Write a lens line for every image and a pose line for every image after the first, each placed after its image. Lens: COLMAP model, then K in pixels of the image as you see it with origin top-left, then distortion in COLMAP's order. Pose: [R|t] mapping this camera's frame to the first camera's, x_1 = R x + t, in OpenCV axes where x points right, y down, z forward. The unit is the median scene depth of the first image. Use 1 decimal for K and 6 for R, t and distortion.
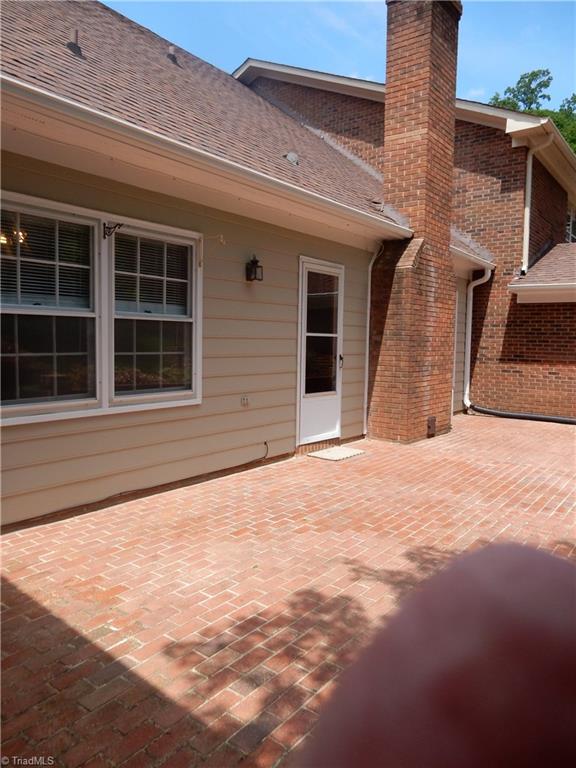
lens RADIAL K [[564.1, 0, 289.5], [0, 564.1, 381.6], [0, 0, 1]] dist [-0.000338, 0.001769]
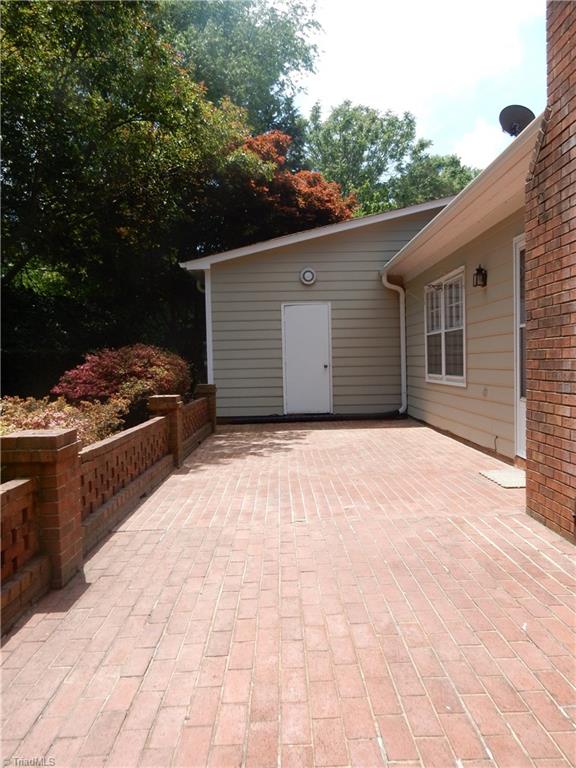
lens RADIAL K [[564.1, 0, 289.5], [0, 564.1, 381.6], [0, 0, 1]] dist [-0.000338, 0.001769]
pose [[-0.795103, 0.018076, -0.606205, 0.699530], [-0.040486, 0.995744, 0.082793, -0.048156], [0.605122, 0.090372, -0.790987, 1.258039]]
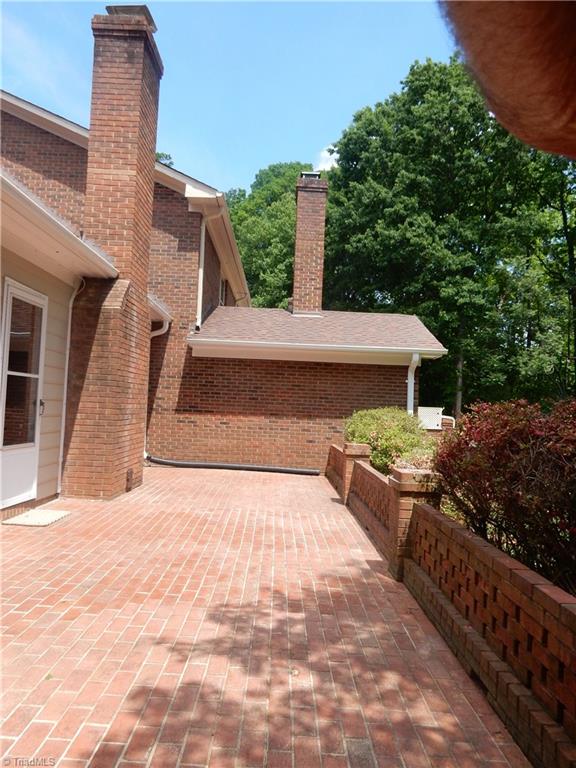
lens RADIAL K [[564.1, 0, 289.5], [0, 564.1, 381.6], [0, 0, 1]] dist [-0.000338, 0.001769]
pose [[0.795806, 0.040222, 0.604214, -0.118791], [0.019111, 0.995626, -0.091449, 0.009895], [-0.605250, 0.084323, 0.791557, 0.092040]]
